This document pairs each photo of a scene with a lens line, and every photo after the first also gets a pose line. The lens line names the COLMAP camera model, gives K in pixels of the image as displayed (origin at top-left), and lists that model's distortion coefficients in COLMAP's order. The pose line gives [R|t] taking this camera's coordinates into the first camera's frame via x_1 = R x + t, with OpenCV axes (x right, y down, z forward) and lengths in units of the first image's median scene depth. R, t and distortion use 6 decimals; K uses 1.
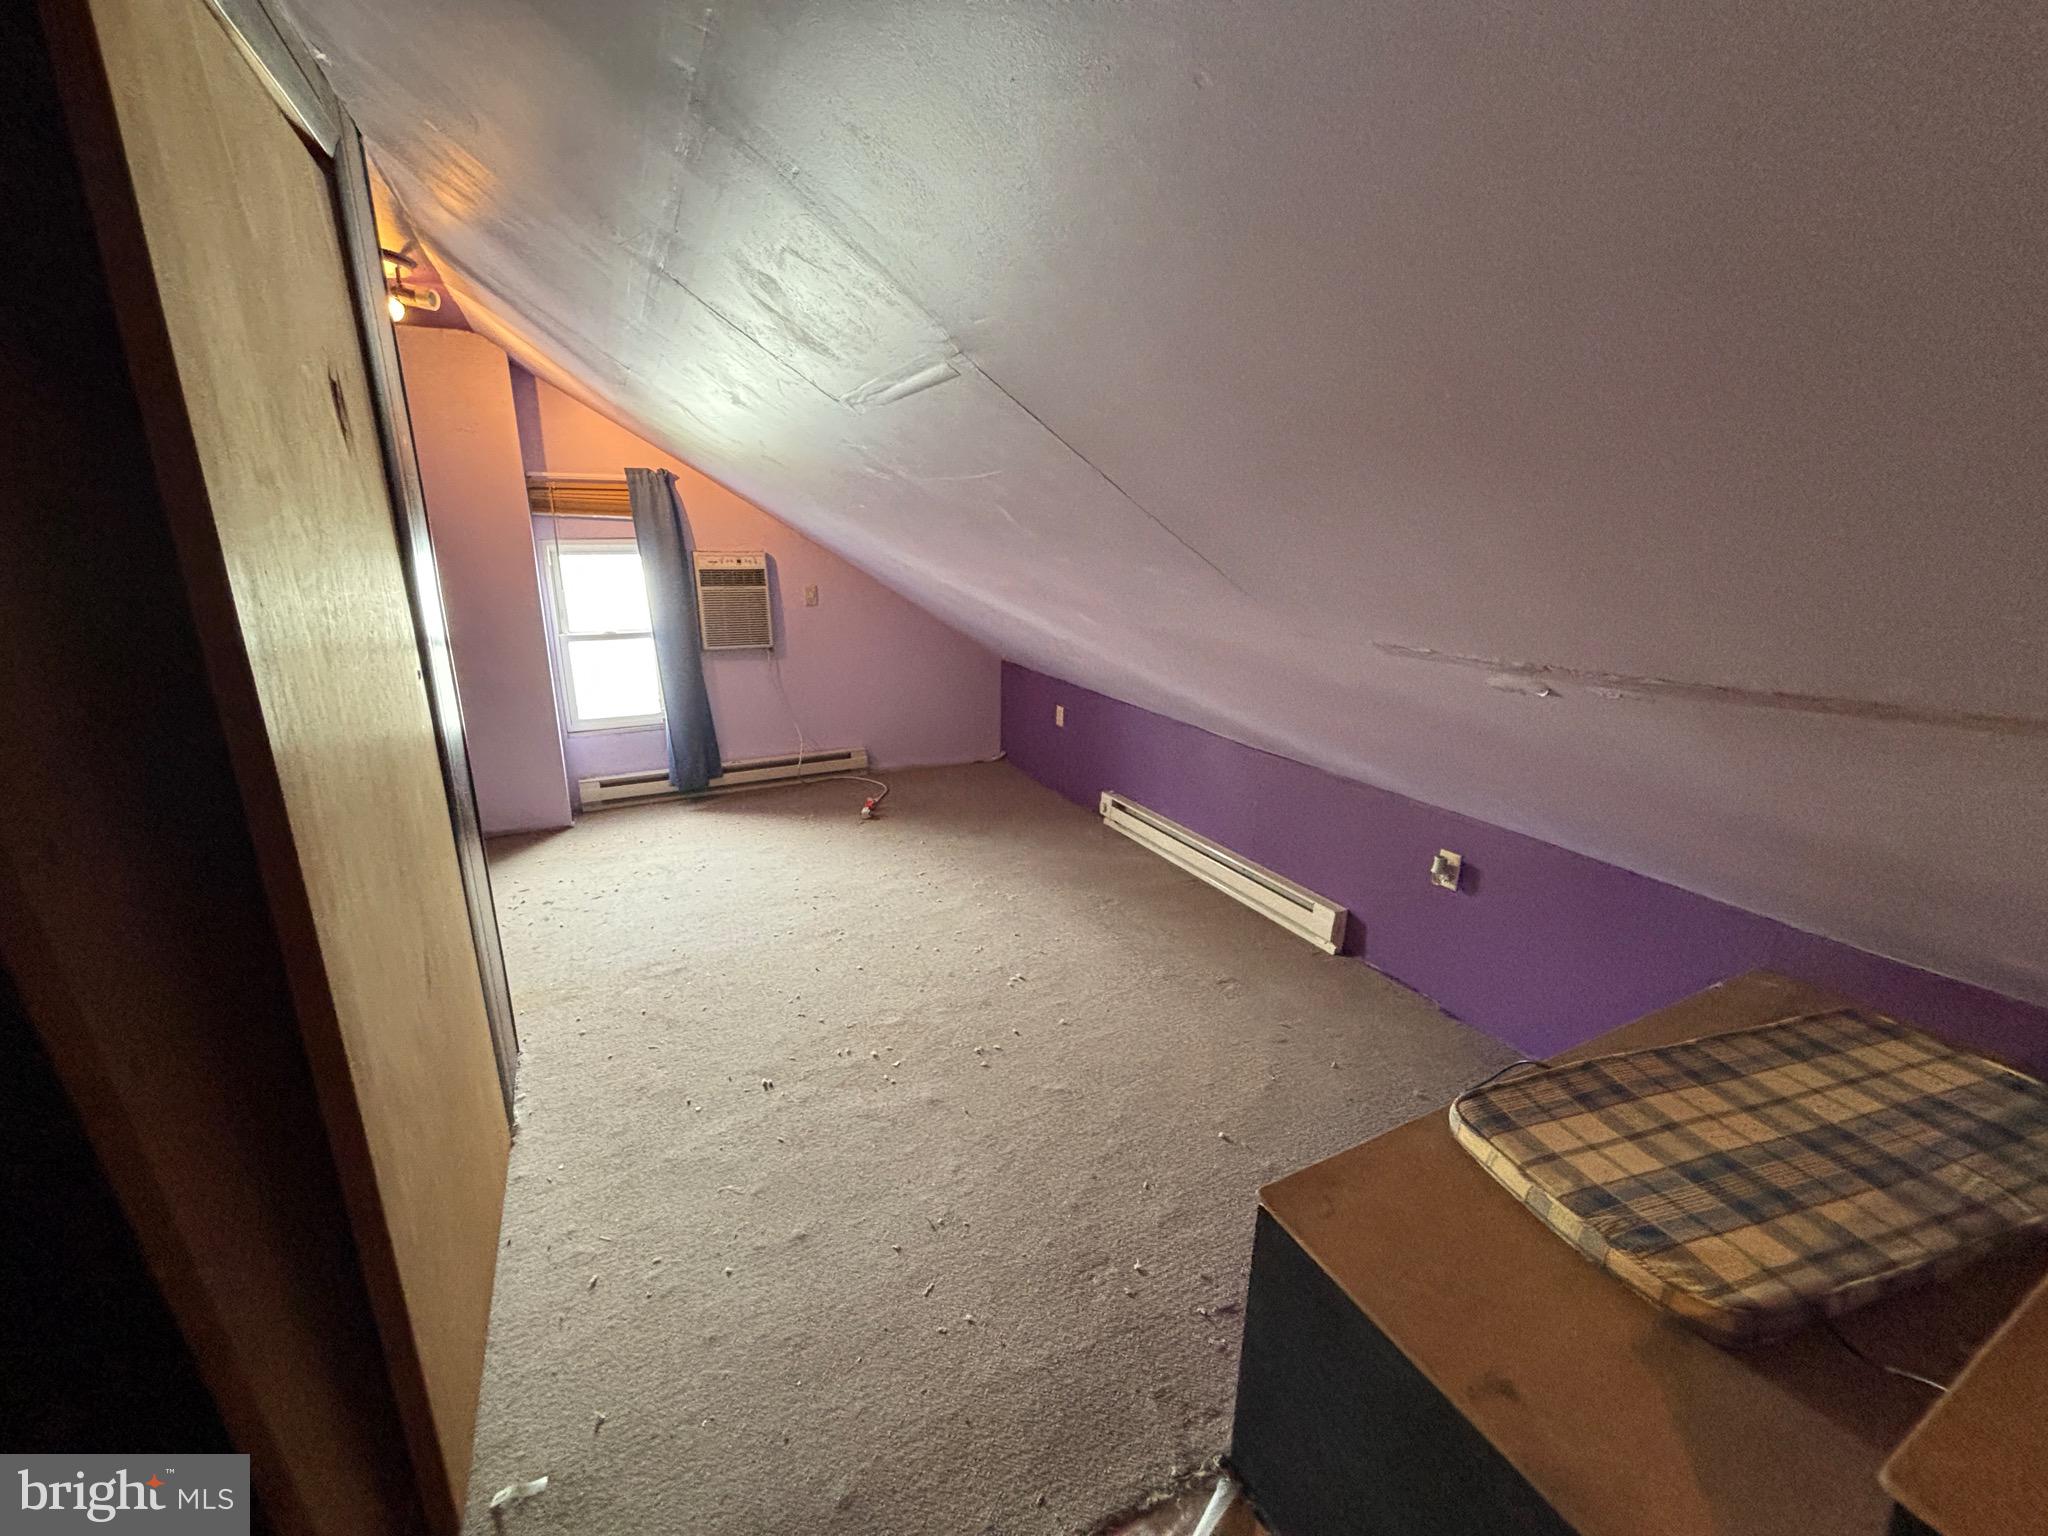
lens RADIAL K [[822.5, 0, 1025.3], [0, 822.5, 767.0], [0, 0, 1]] dist [-0.001957, -0.000967]
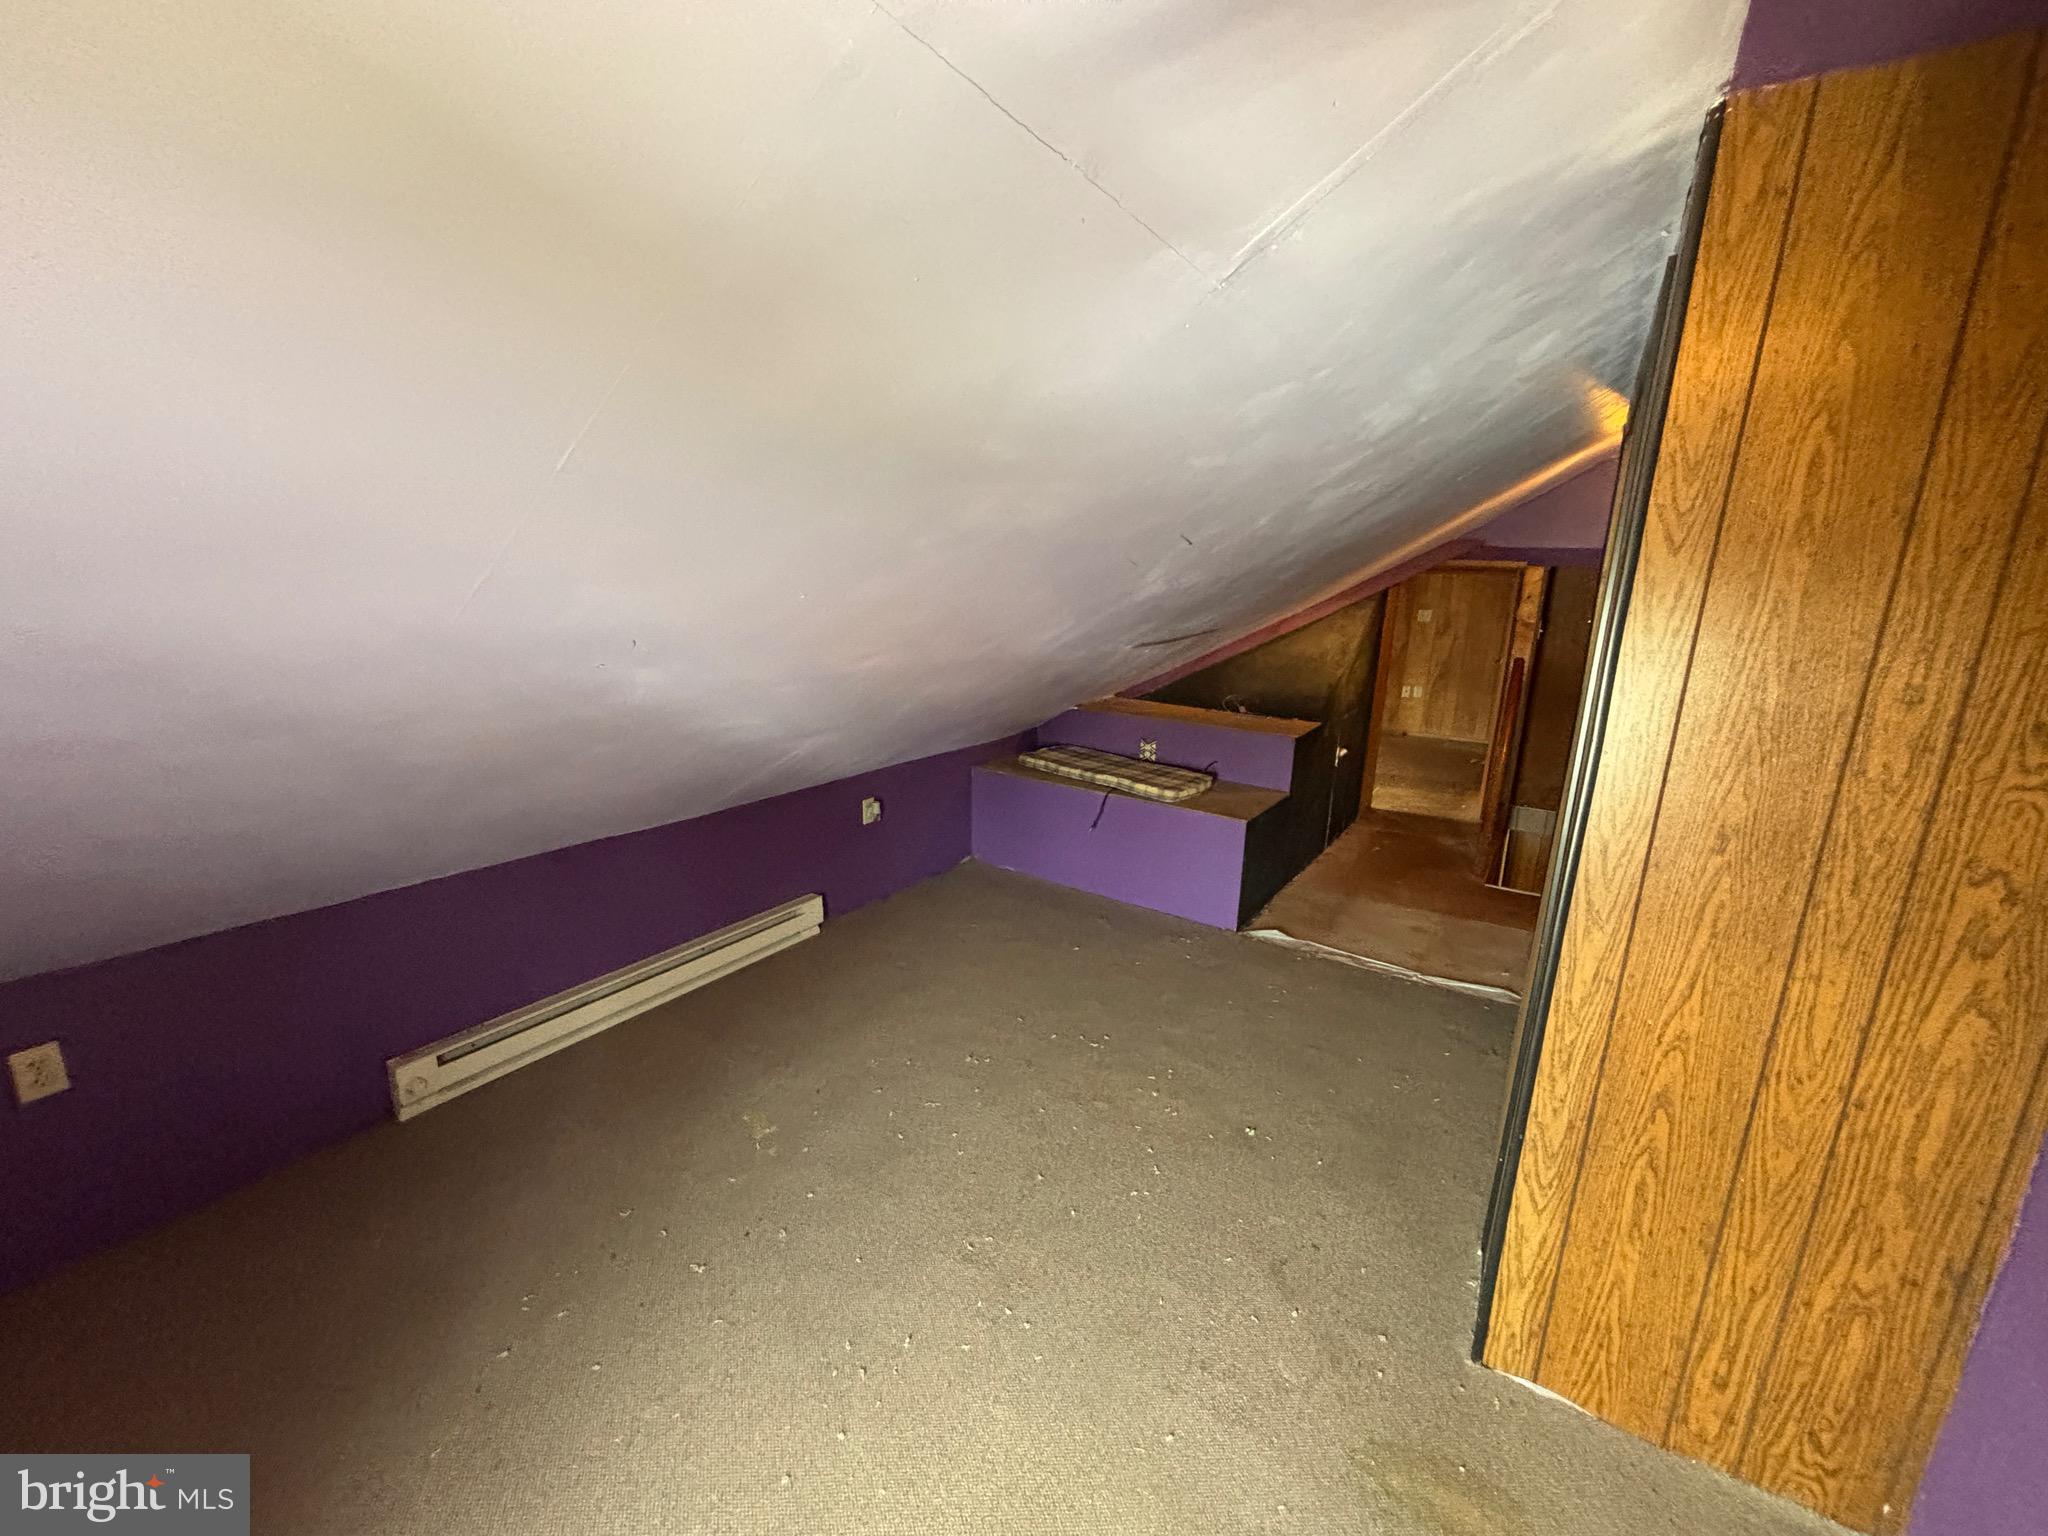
lens RADIAL K [[822.5, 0, 1028.2], [0, 822.5, 768.9], [0, 0, 1]] dist [-0.001957, -0.000967]
pose [[-0.477306, -0.245328, 0.843797, -0.587028], [0.203516, 0.903268, 0.377741, -0.306356], [-0.854845, 0.352024, -0.381207, 0.907167]]
